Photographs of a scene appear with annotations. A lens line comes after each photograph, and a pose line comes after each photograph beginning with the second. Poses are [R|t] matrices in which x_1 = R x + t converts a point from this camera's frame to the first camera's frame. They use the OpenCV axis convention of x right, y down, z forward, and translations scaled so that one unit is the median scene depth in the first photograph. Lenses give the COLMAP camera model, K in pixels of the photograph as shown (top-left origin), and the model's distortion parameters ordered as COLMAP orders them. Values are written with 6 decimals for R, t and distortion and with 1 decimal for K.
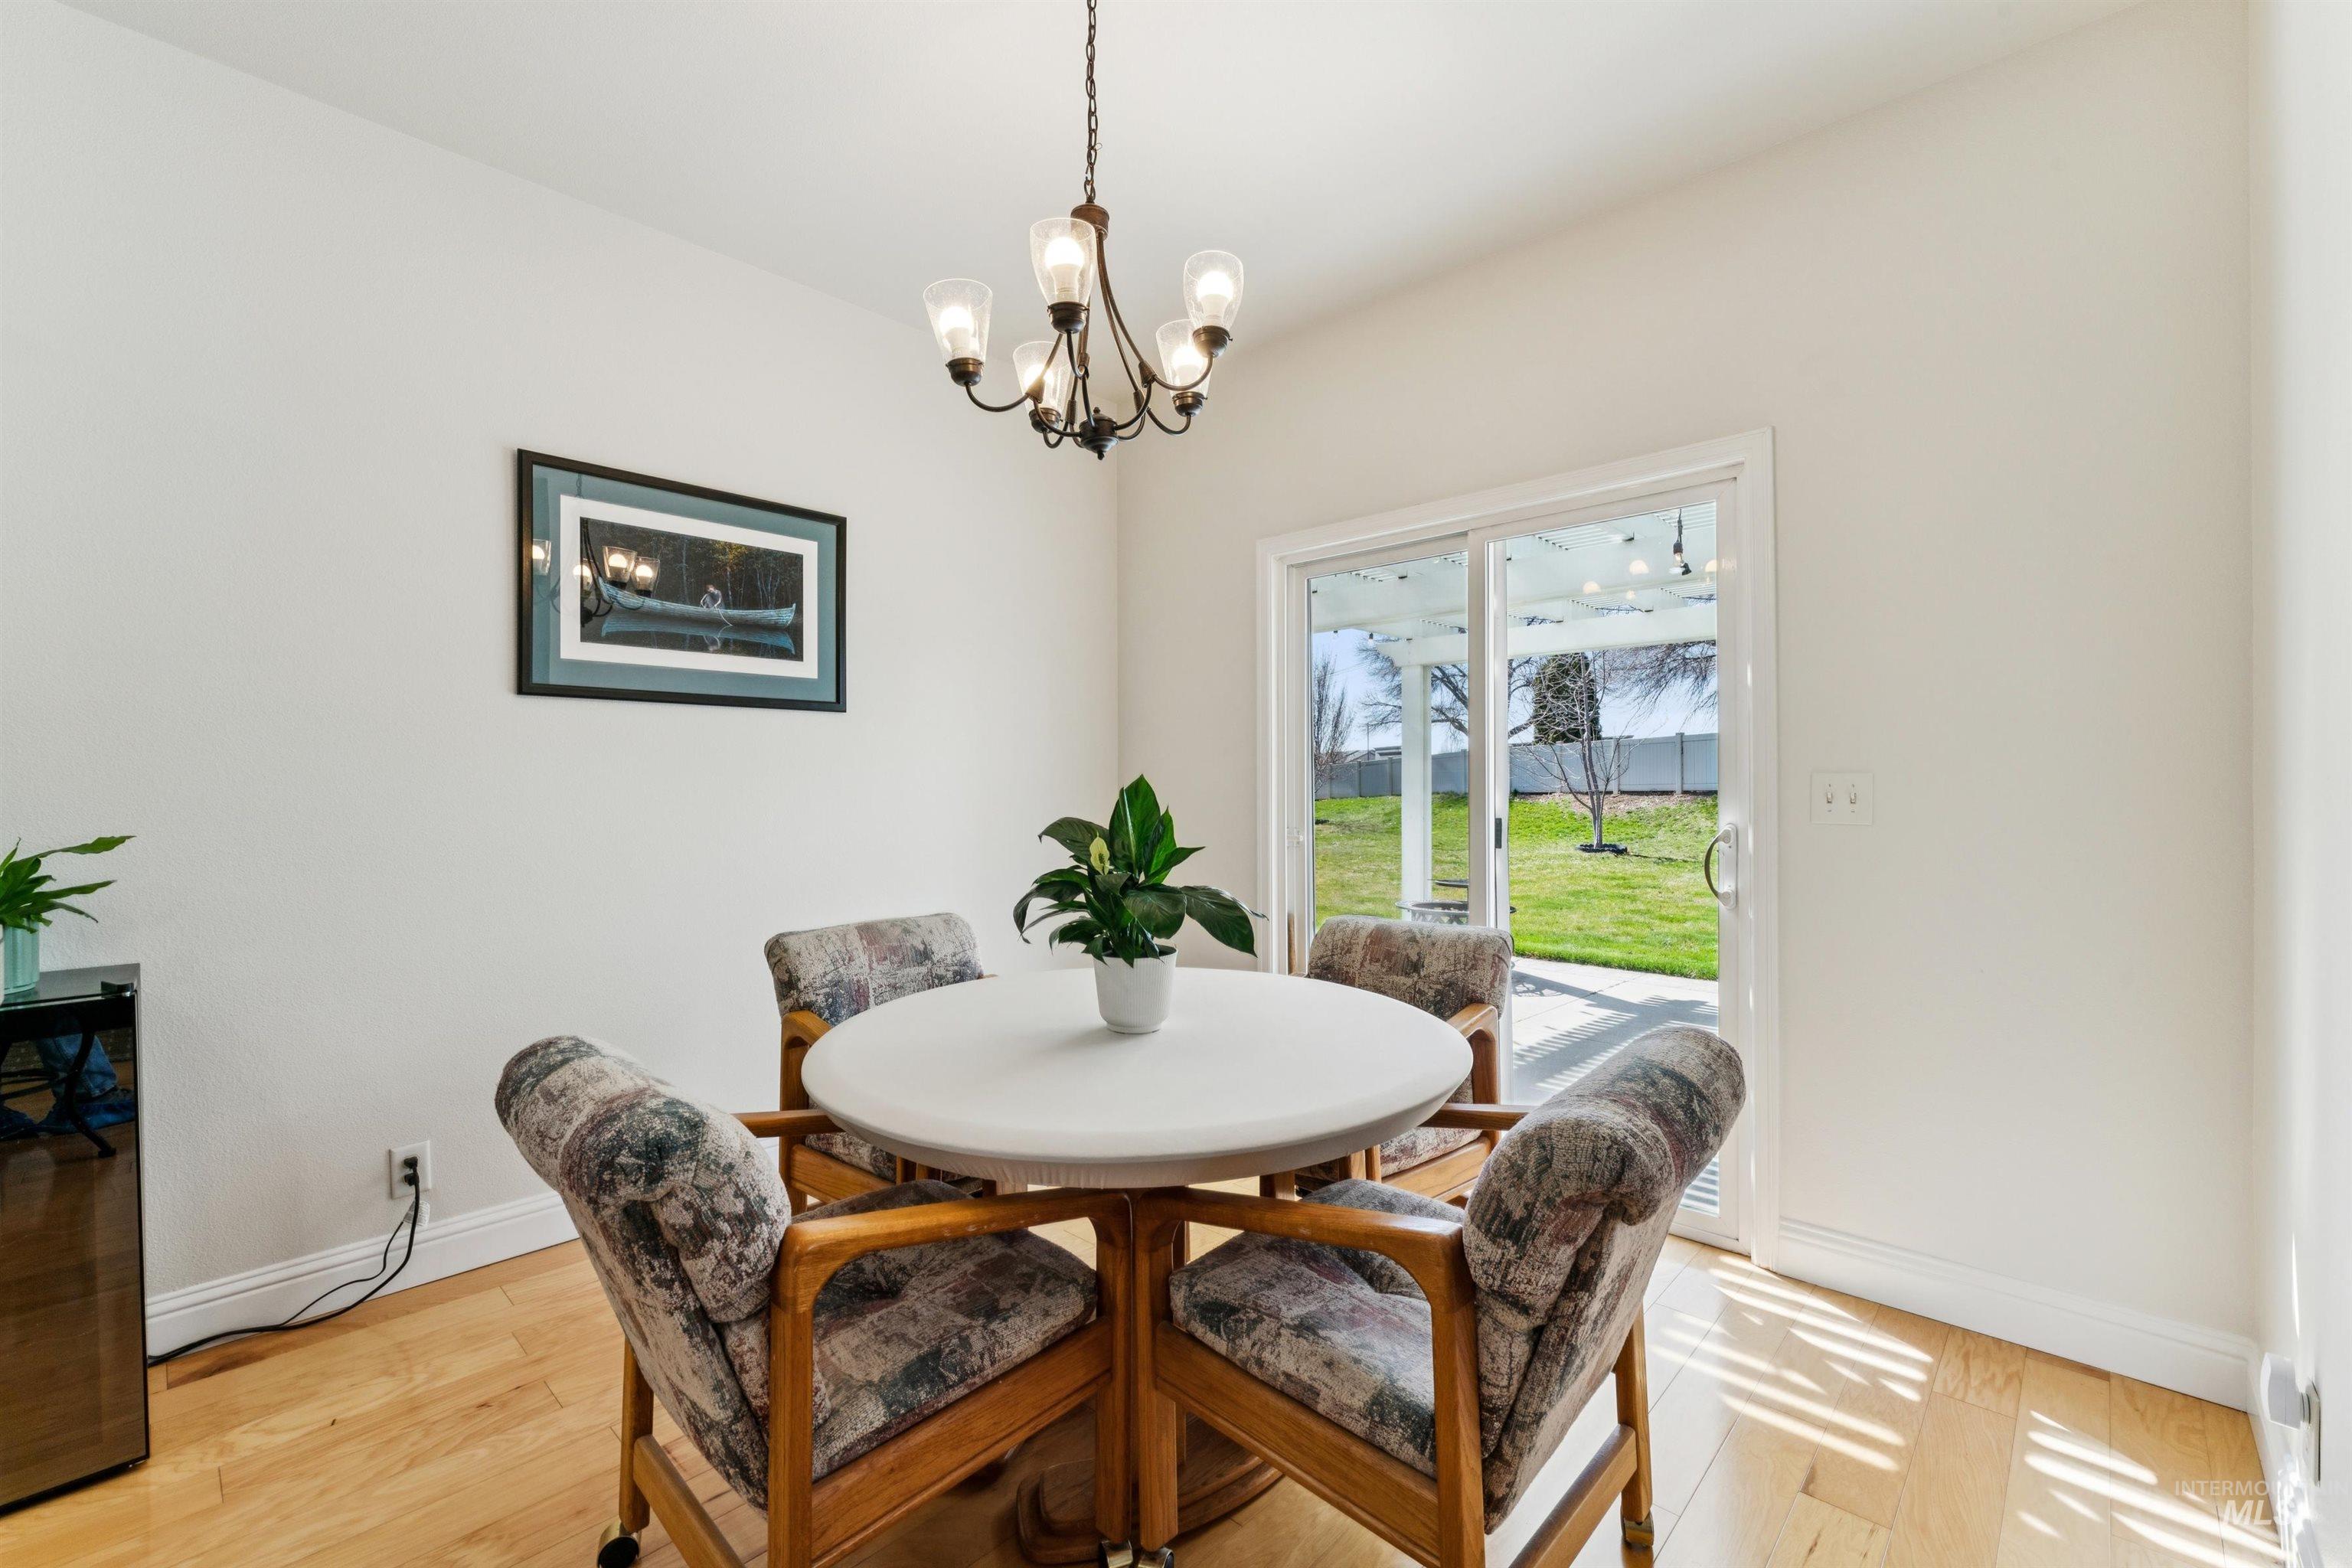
lens RADIAL K [[1016.7, 0, 1160.5], [0, 1016.7, 781.3], [0, 0, 1]] dist [-0.006439, 0.001044]
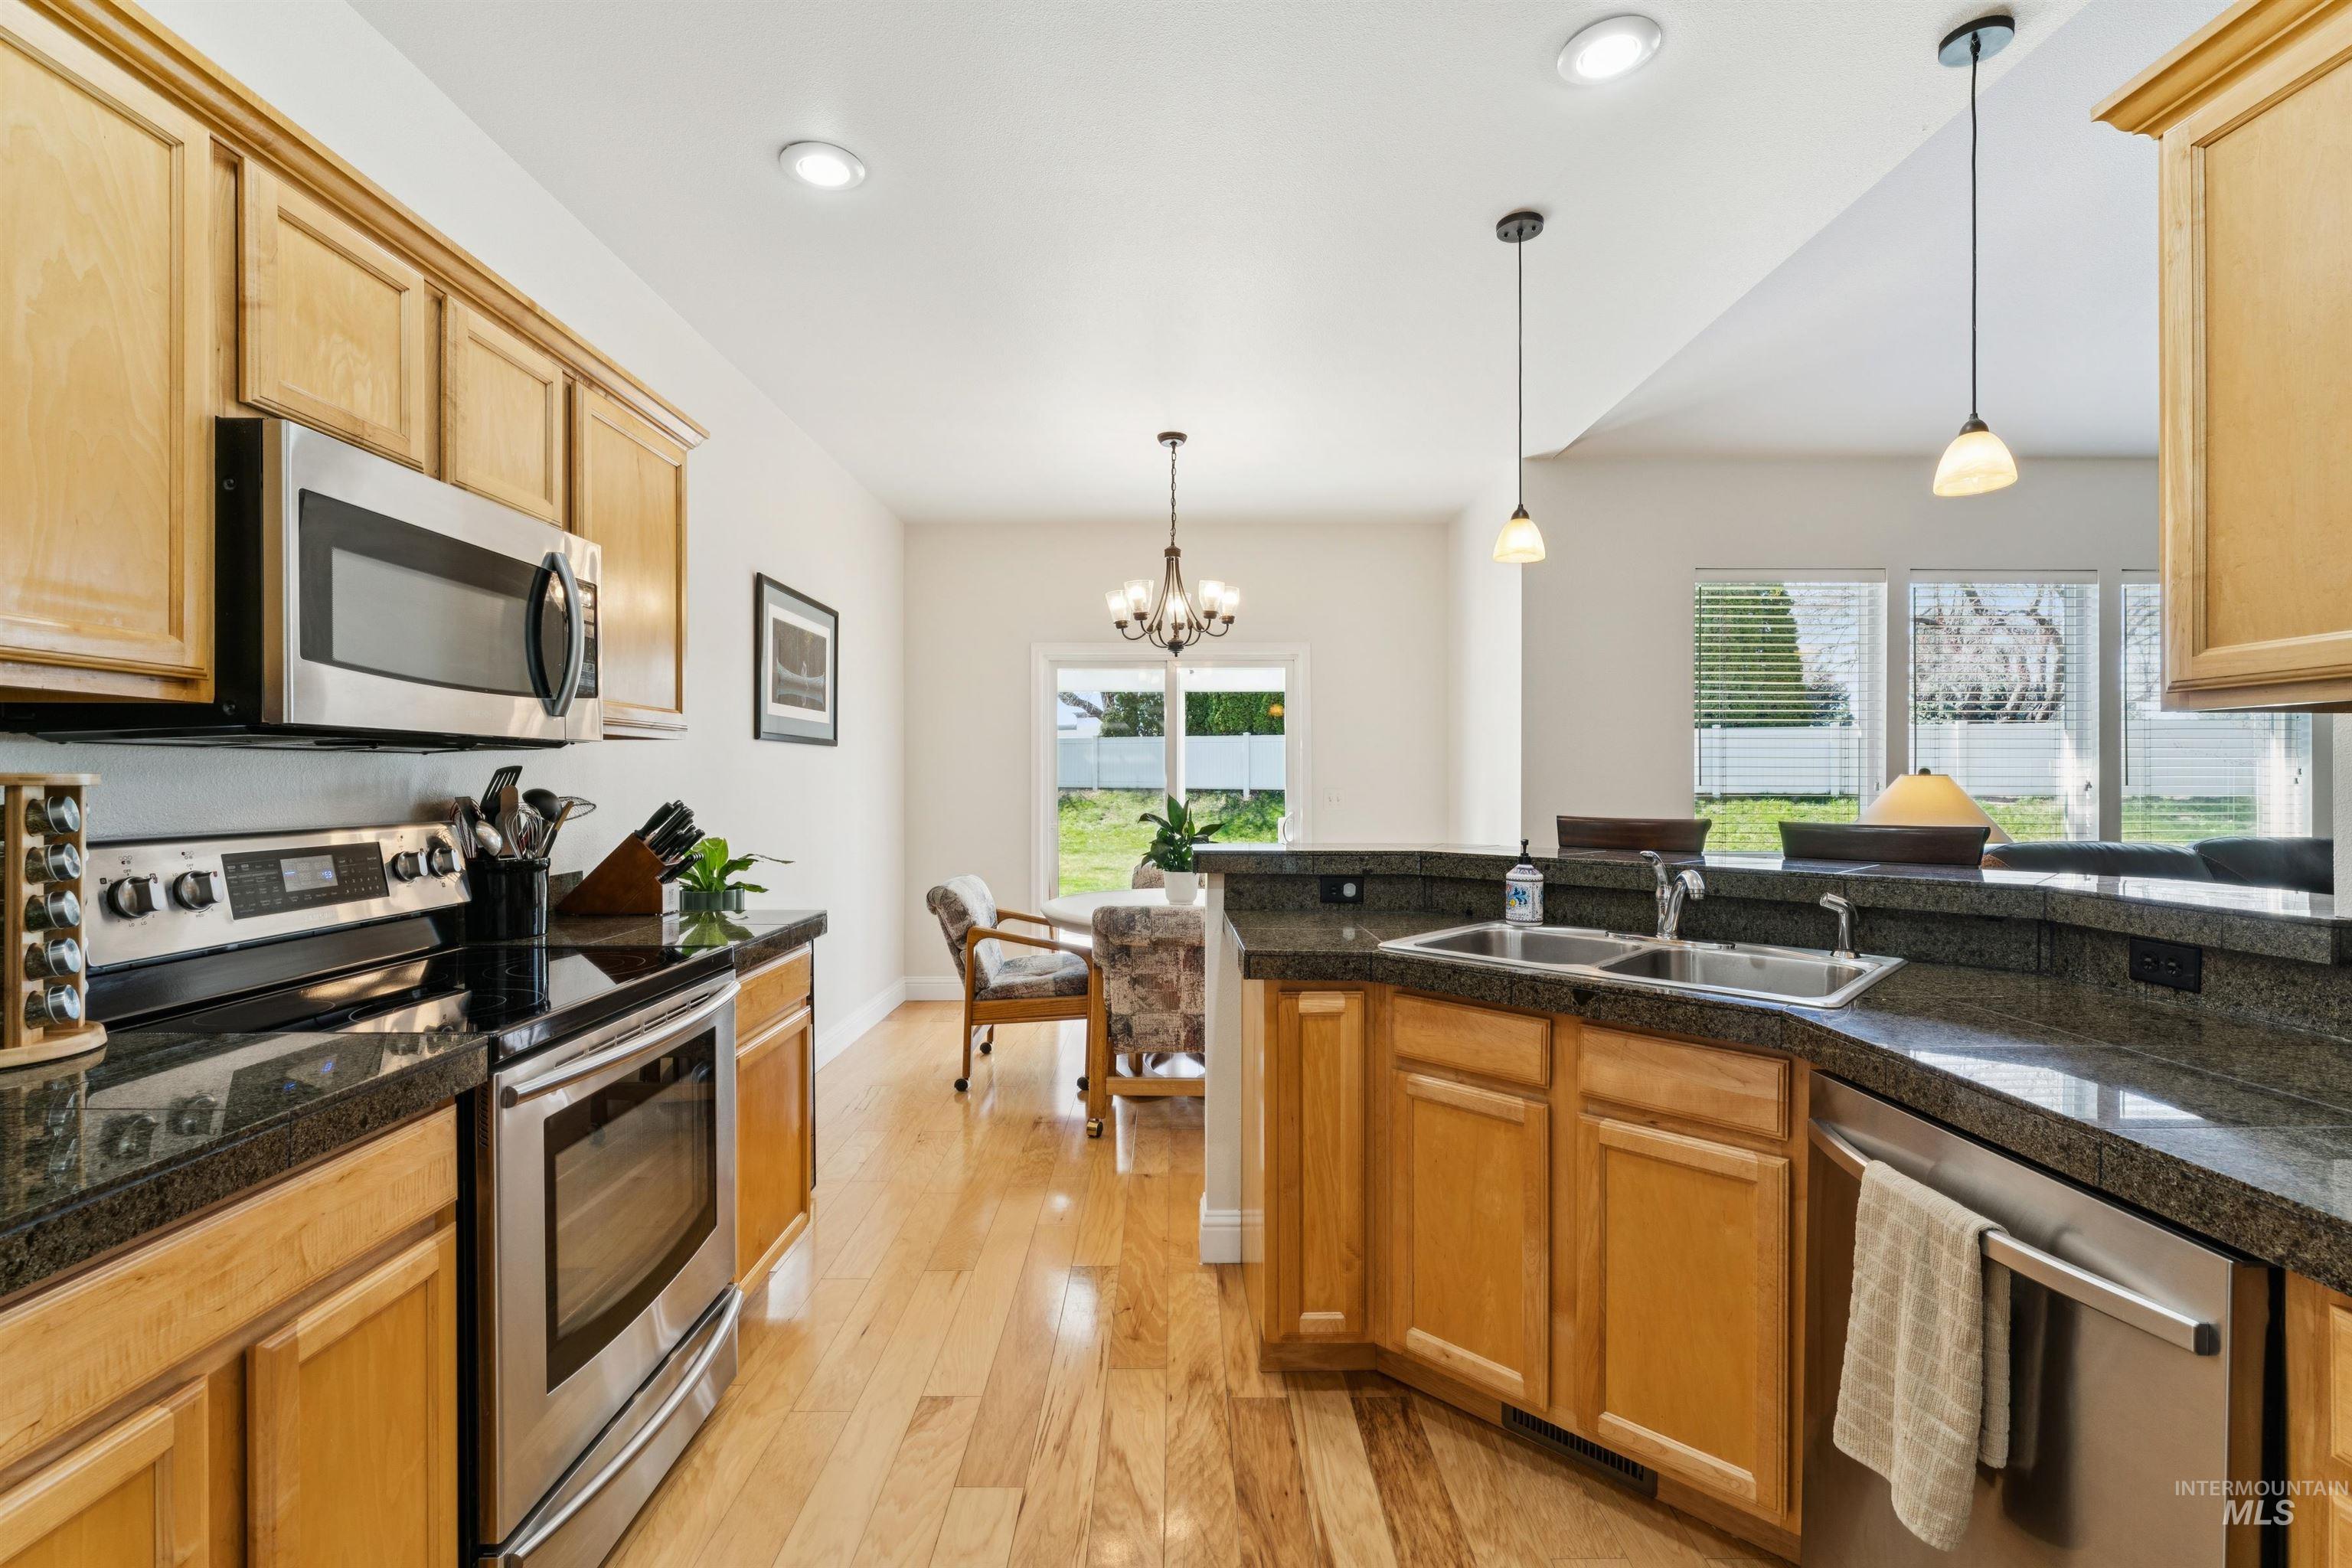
lens RADIAL K [[1016.7, 0, 1177.0], [0, 1016.7, 787.8], [0, 0, 1]] dist [-0.006439, 0.001044]
pose [[0.714086, -0.004908, 0.700041, -1.539851], [-0.003989, 0.999931, 0.011079, -0.041078], [-0.700047, -0.010703, 0.714017, -0.605481]]
